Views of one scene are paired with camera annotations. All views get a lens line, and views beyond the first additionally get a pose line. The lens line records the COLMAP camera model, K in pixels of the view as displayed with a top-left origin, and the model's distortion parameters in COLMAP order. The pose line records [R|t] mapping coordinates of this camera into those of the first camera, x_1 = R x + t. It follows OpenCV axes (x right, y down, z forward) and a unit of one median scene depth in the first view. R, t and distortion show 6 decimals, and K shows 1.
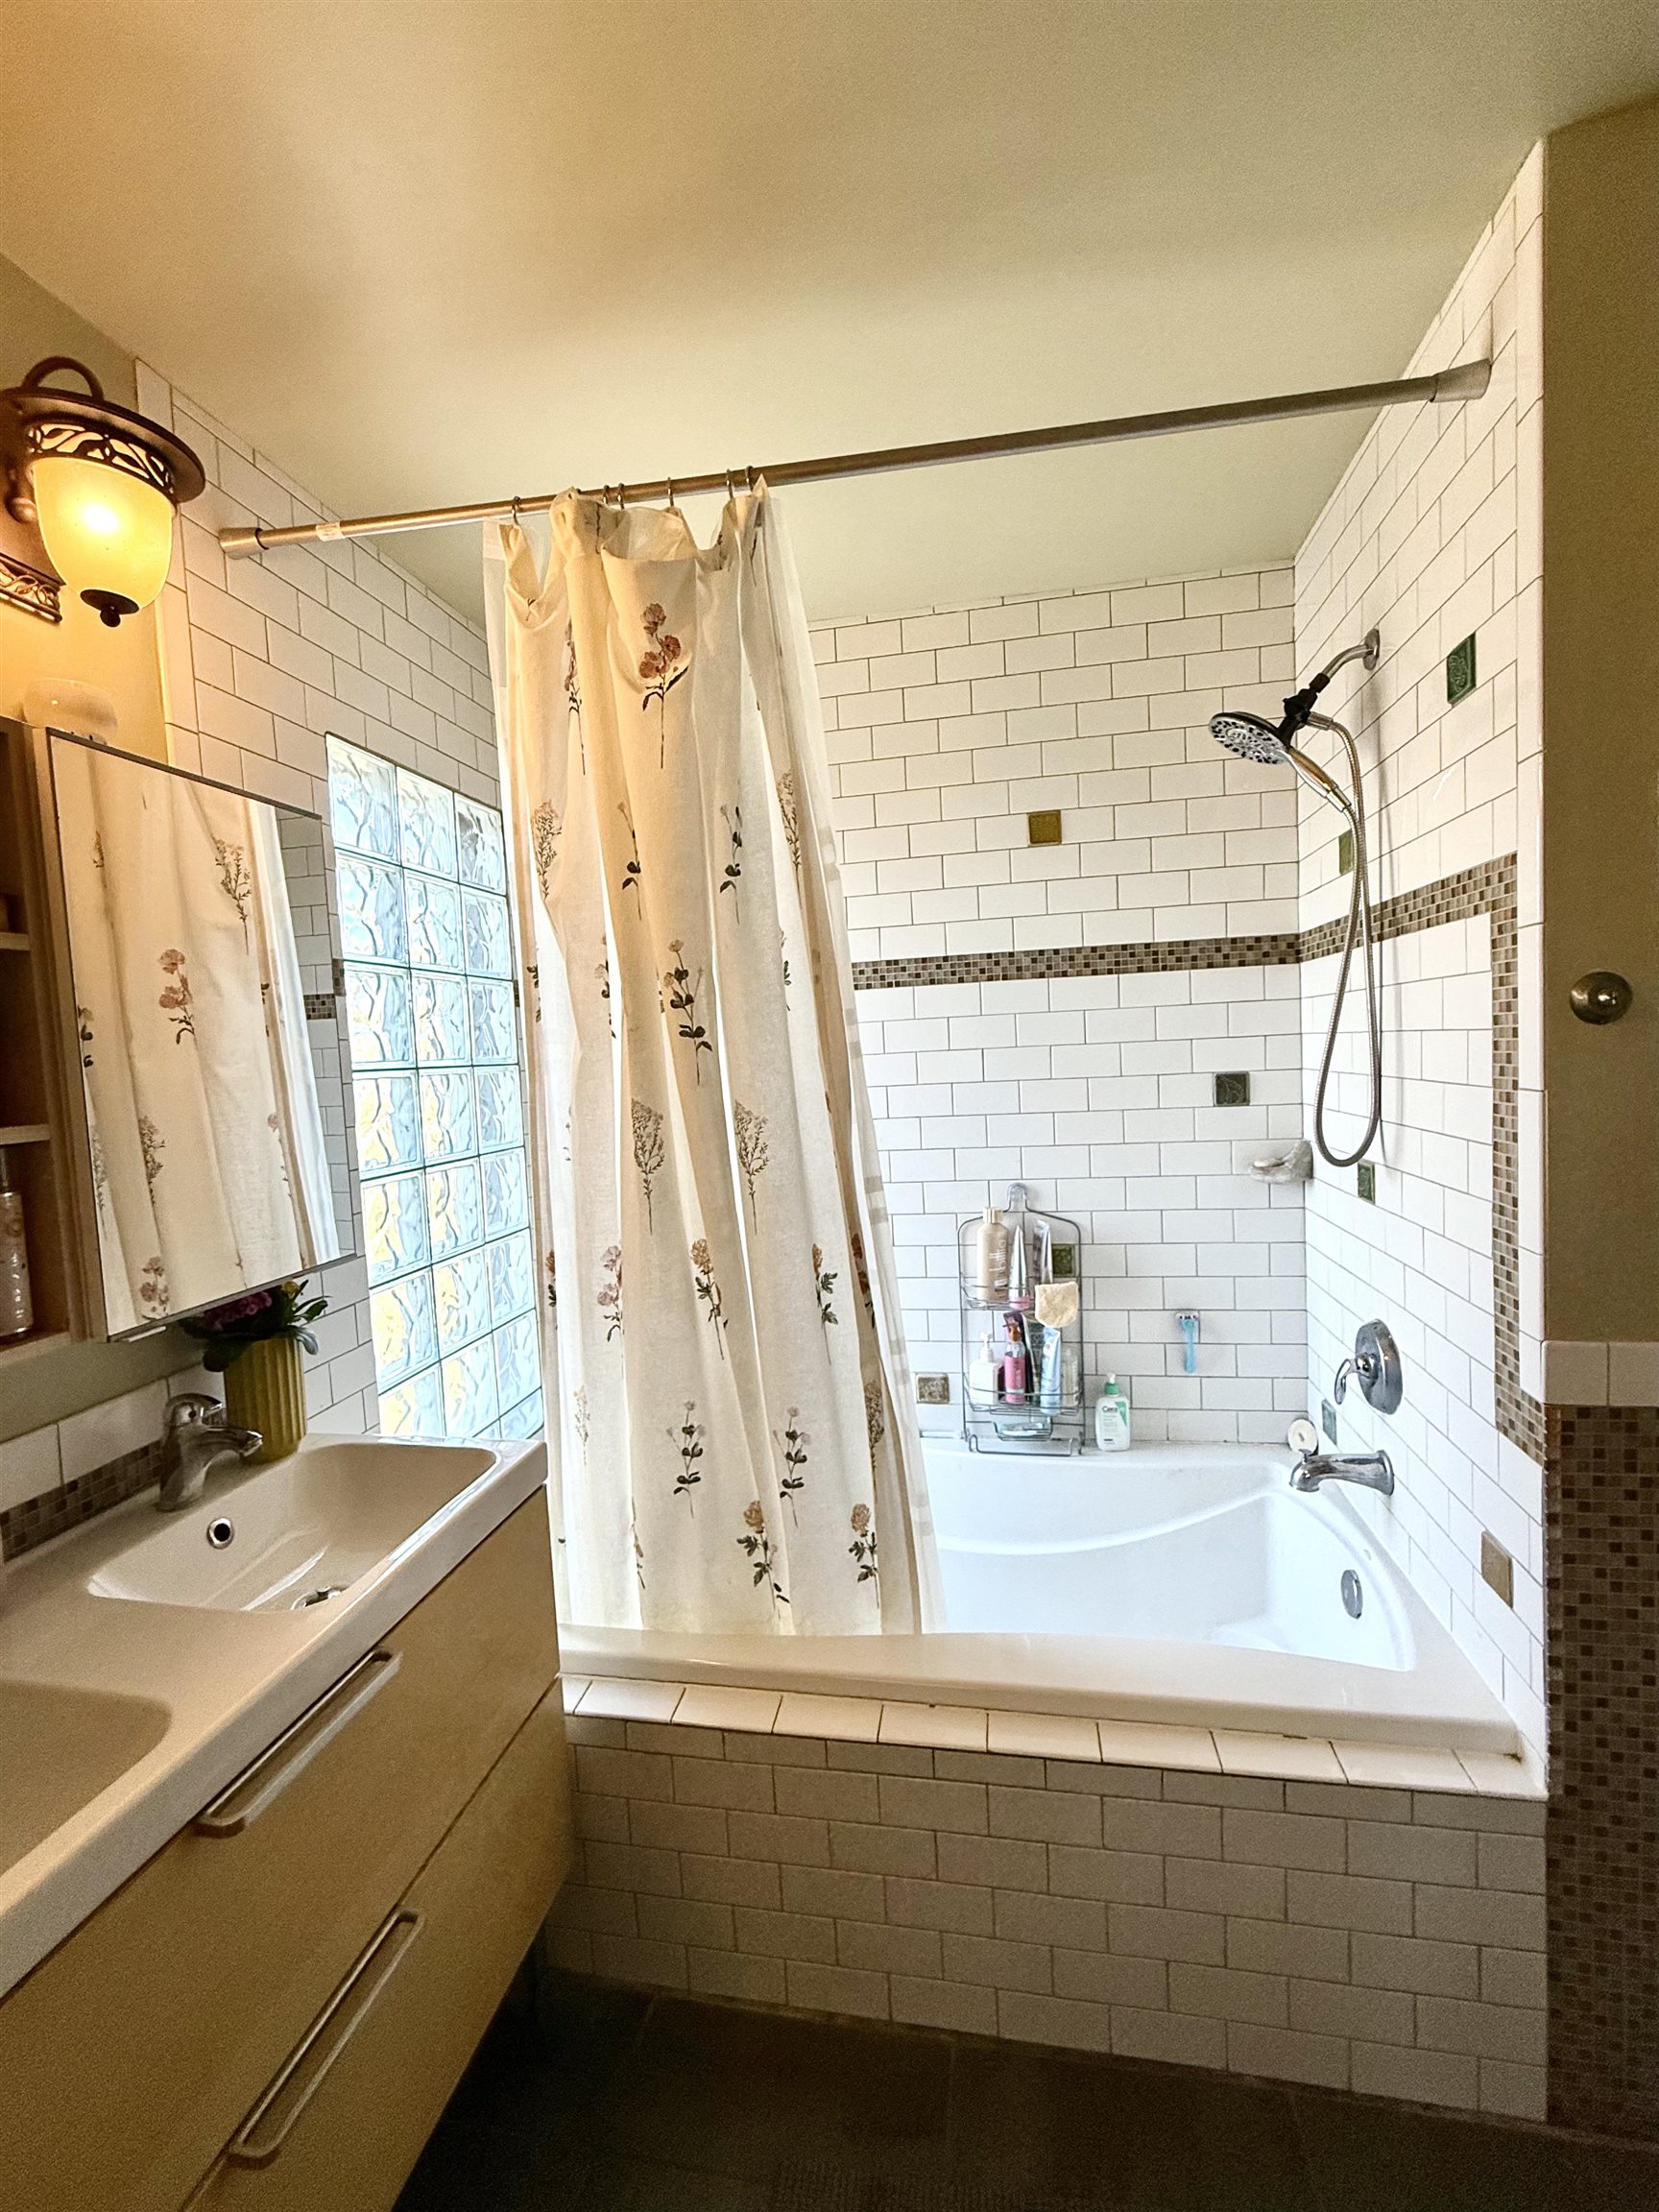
lens RADIAL K [[950.6, 0, 836.8], [0, 950.6, 1111.8], [0, 0, 1]] dist [0.002712, 0.000148]
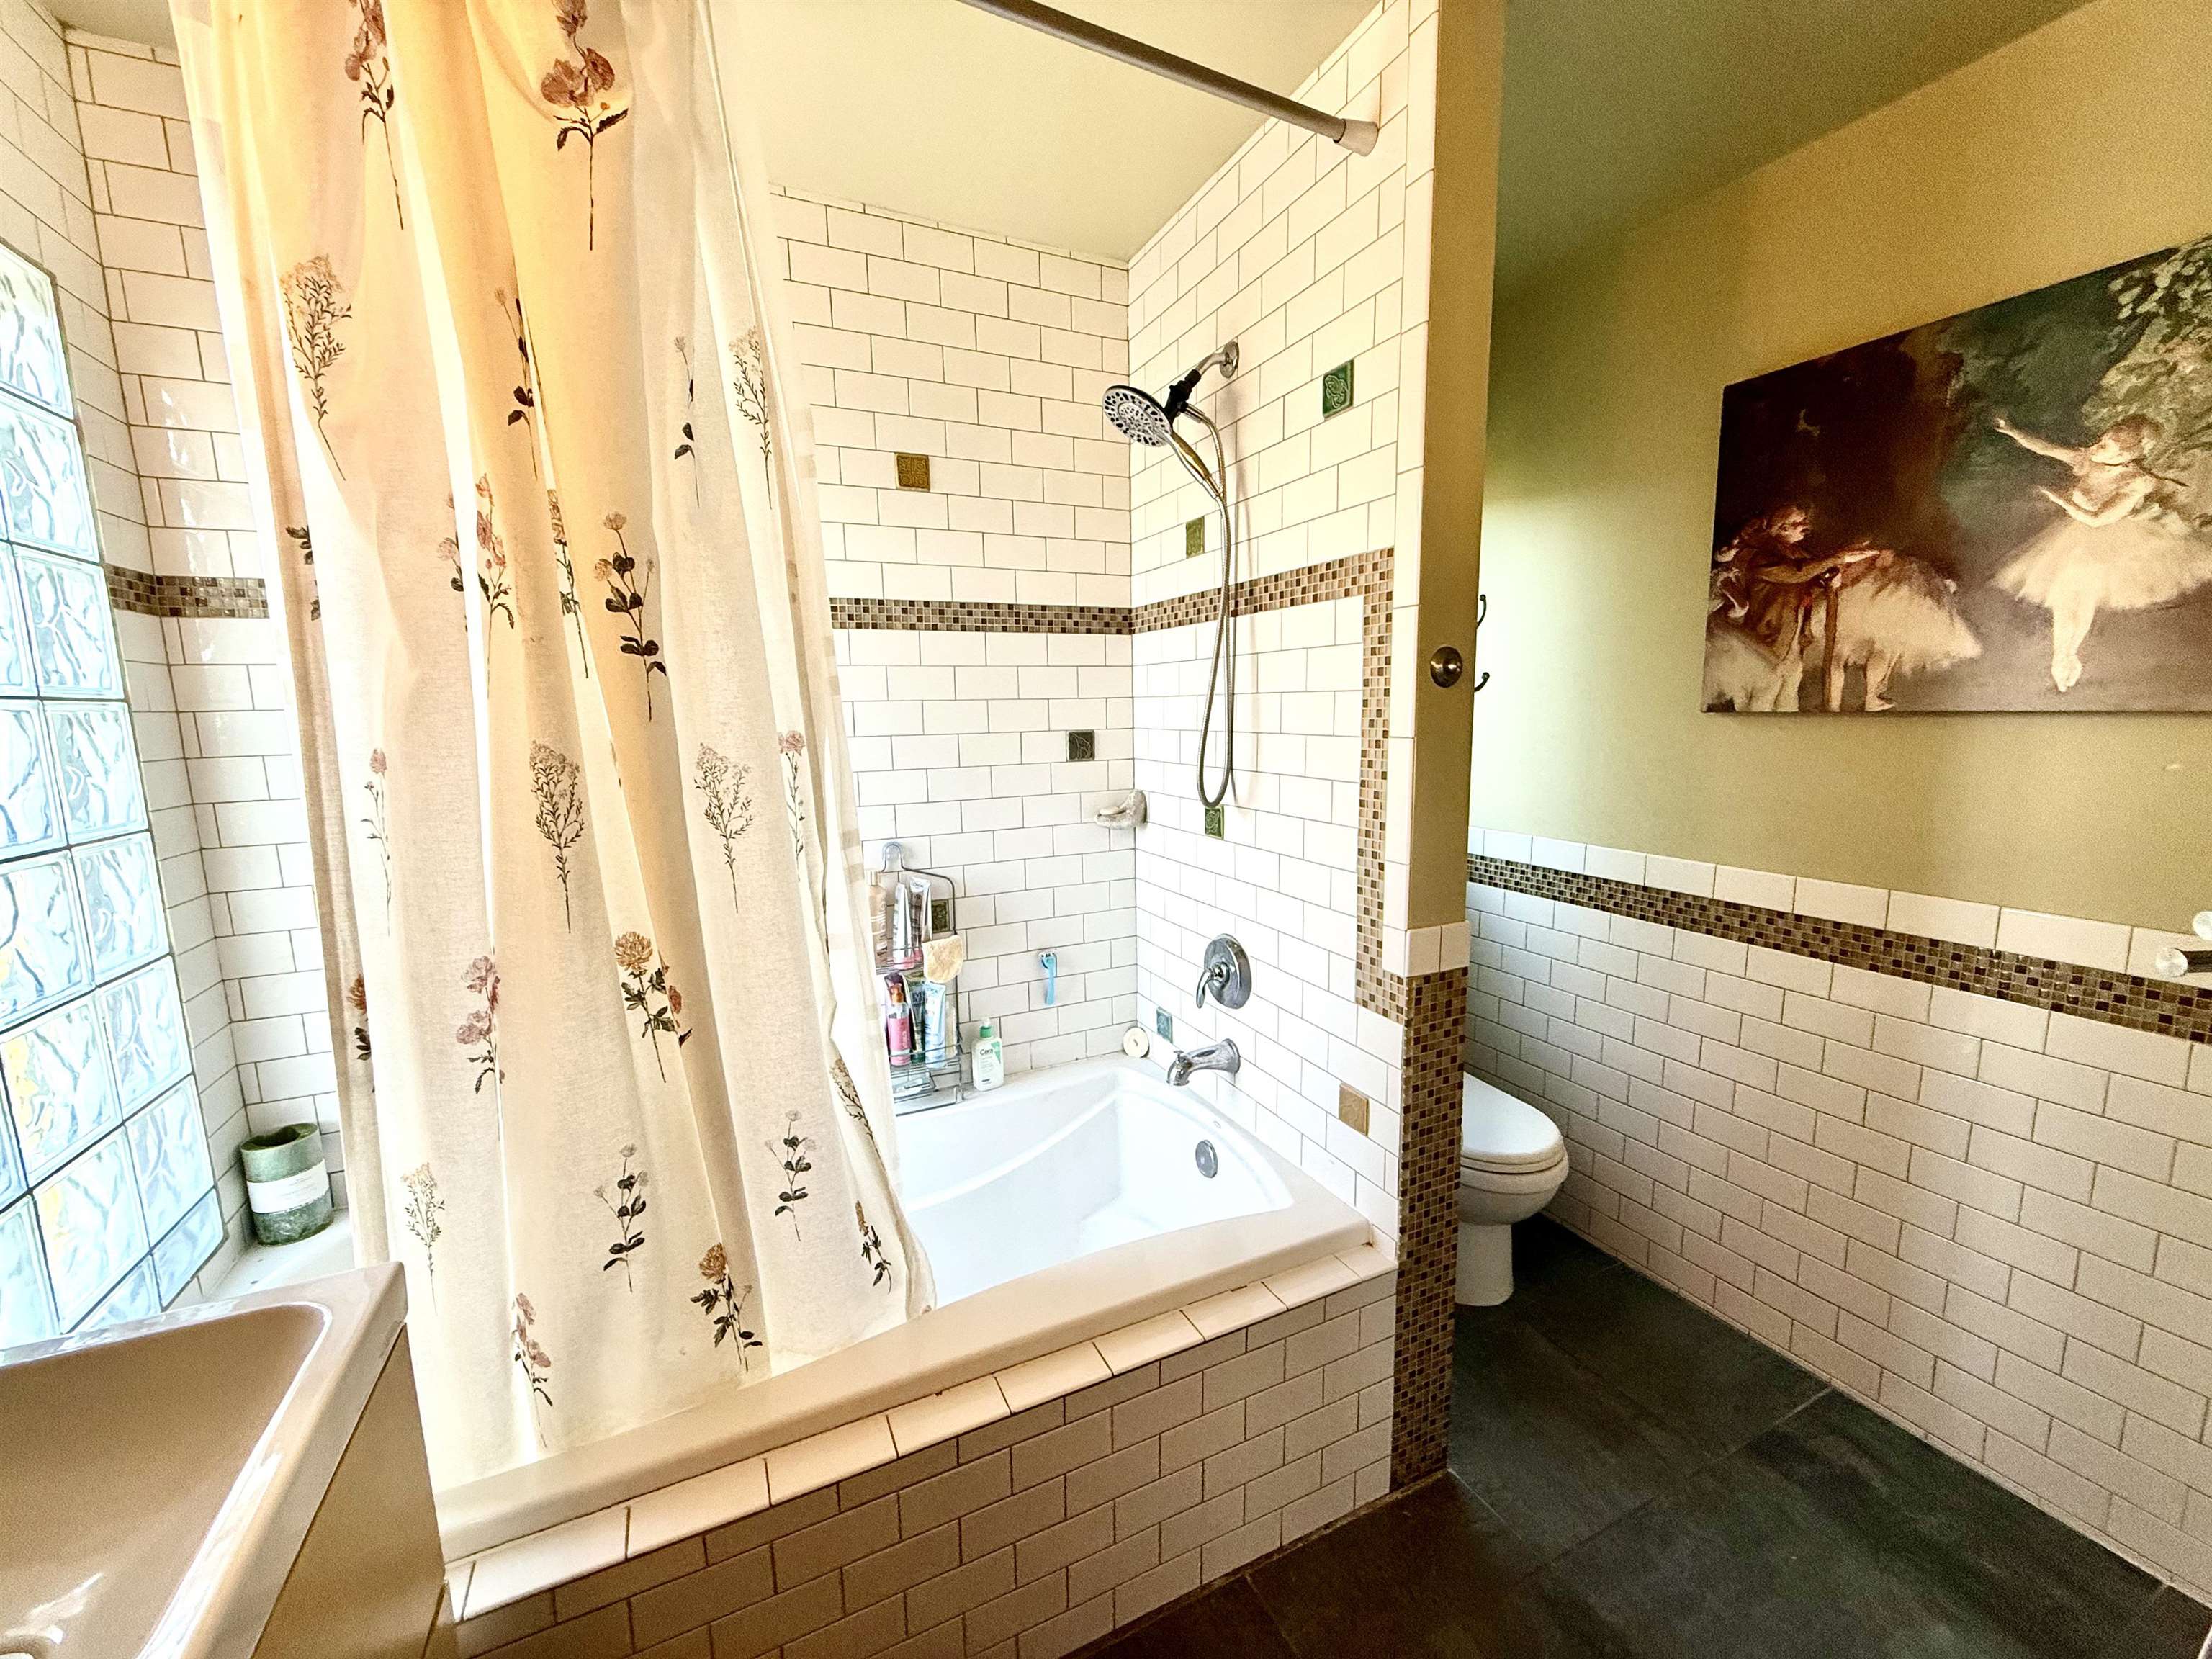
lens RADIAL K [[882.3, 0, 1121.9], [0, 882.3, 836.7], [0, 0, 1]] dist [0.000854, -0.000301]
pose [[0.811431, -0.055011, 0.581854, -0.222286], [0.018035, 0.997443, 0.069151, 0.017311], [-0.584170, -0.045617, 0.810348, 0.204705]]
